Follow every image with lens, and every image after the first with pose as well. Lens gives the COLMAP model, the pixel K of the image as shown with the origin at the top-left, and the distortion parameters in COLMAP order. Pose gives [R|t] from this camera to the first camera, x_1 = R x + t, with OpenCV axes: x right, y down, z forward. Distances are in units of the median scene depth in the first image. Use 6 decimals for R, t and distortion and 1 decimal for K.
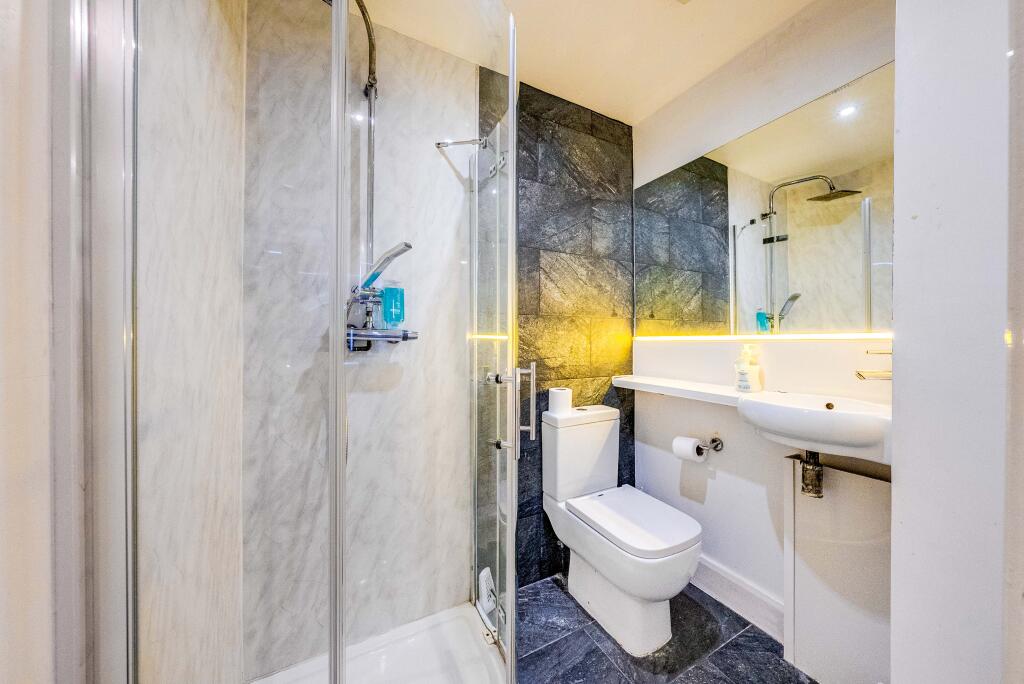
lens RADIAL K [[345.3, 0, 513.4], [0, 345.3, 340.9], [0, 0, 1]] dist [-0.001429, -0.000179]
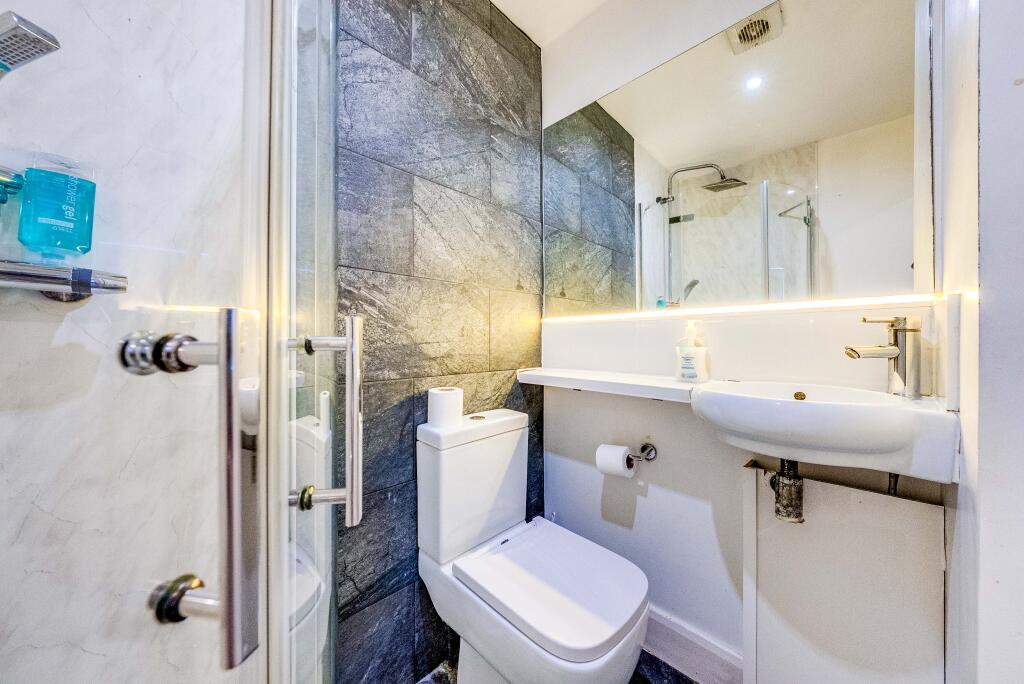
lens RADIAL K [[345.3, 0, 513.4], [0, 345.3, 340.9], [0, 0, 1]] dist [-0.001429, -0.000179]
pose [[0.953707, 0.000695, 0.300738, 0.059038], [0.000259, 0.999995, -0.003133, 0.047872], [-0.300738, 0.003066, 0.953702, 0.318775]]
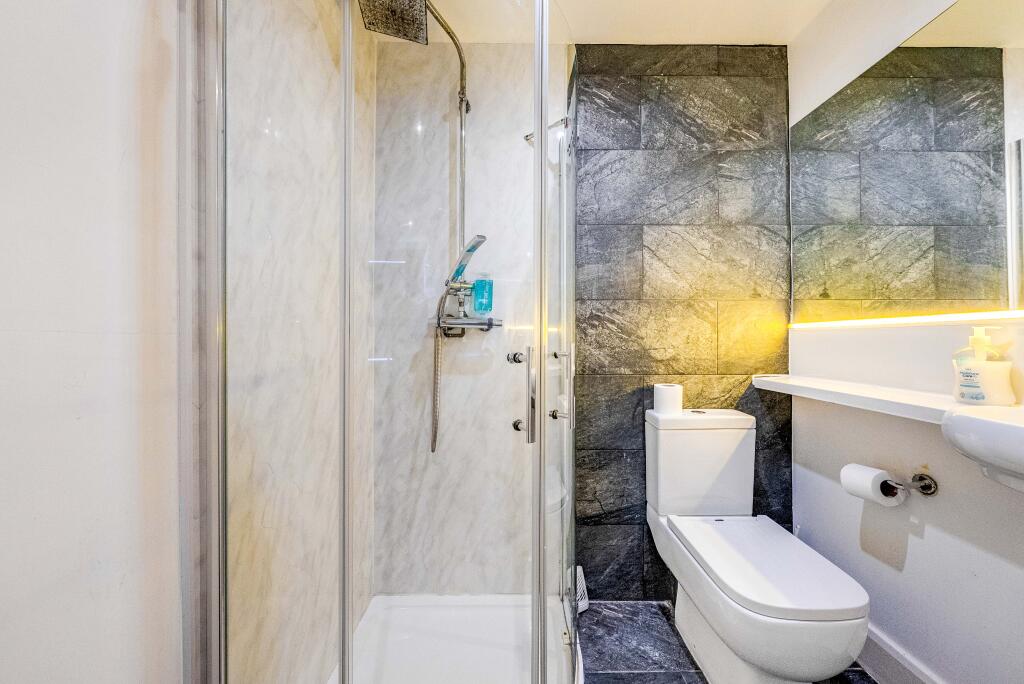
lens RADIAL K [[344.1, 0, 513.0], [0, 344.1, 340.3], [0, 0, 1]] dist [-0.001415, 0.000240]
pose [[0.885618, 0.000997, -0.464414, 0.186497], [-0.001450, 0.999999, -0.000620, 0.029166], [0.464412, 0.001223, 0.885618, 0.066321]]
